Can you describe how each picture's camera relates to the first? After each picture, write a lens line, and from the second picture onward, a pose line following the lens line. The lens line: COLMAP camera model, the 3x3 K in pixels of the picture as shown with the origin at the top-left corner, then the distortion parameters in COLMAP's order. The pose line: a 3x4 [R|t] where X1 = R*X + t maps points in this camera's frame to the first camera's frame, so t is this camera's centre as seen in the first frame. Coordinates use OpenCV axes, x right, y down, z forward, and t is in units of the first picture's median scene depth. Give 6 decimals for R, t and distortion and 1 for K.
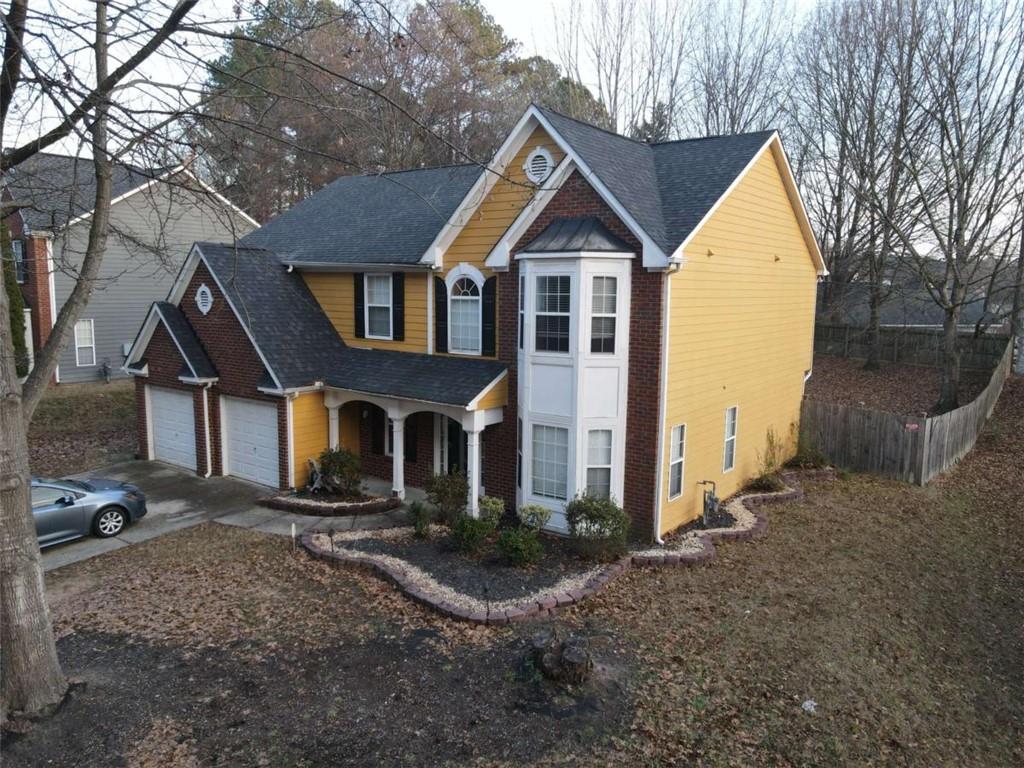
lens RADIAL K [[732.4, 0, 512.0], [0, 732.4, 384.0], [0, 0, 1]] dist [0.000882, 0.005020]
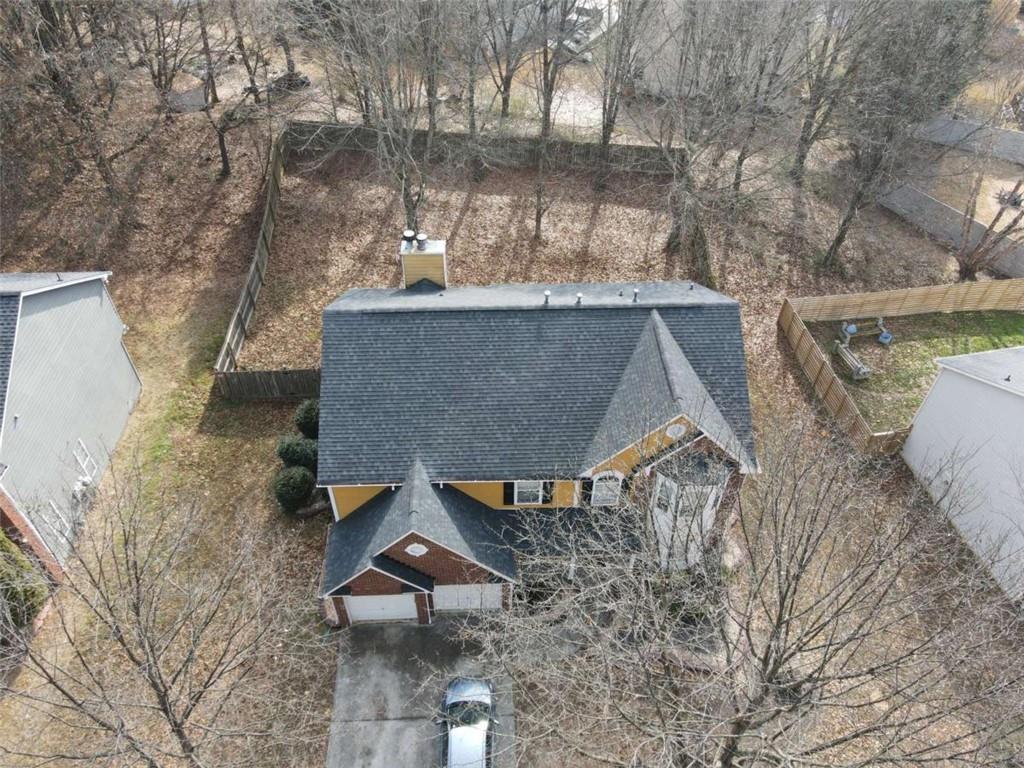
lens RADIAL K [[732.4, 0, 512.0], [0, 732.4, 384.0], [0, 0, 1]] dist [0.000882, 0.005020]
pose [[0.781917, -0.444076, 0.437494, -0.820993], [0.086141, 0.772045, 0.629703, -1.297855], [-0.617402, -0.454689, 0.641929, 0.220583]]
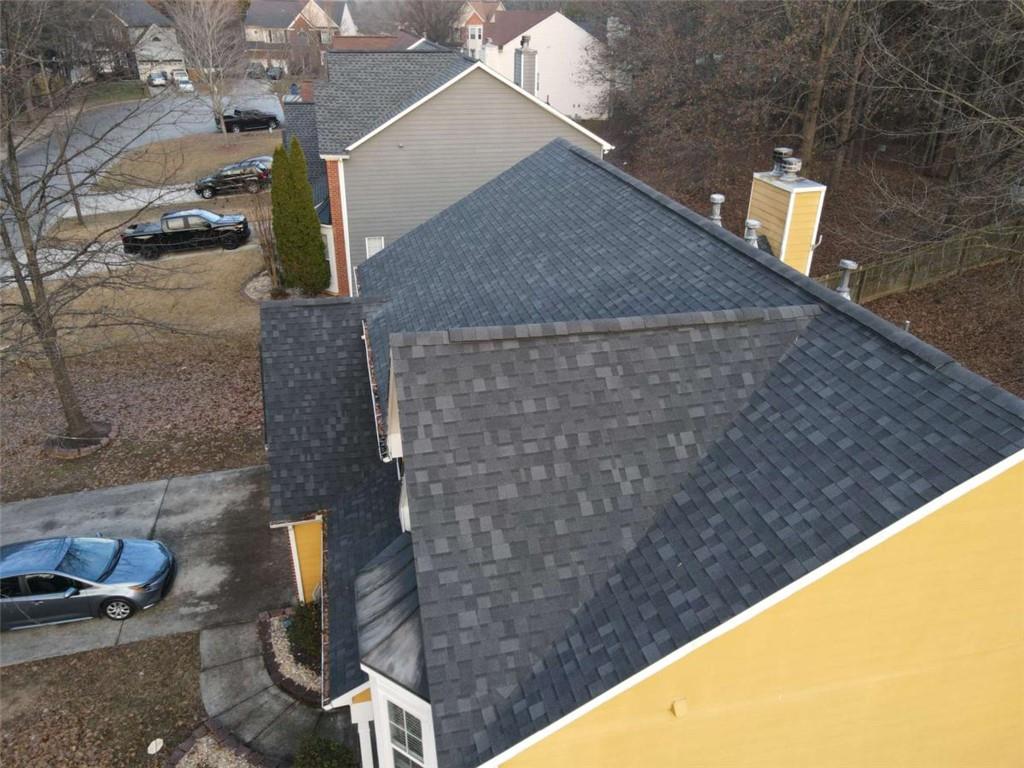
lens RADIAL K [[732.4, 0, 512.0], [0, 732.4, 384.0], [0, 0, 1]] dist [0.000882, 0.005020]
pose [[0.764030, 0.289100, -0.576783, 0.364611], [-0.087765, 0.932248, 0.351013, -0.484405], [0.639183, -0.217563, 0.737639, 0.589110]]
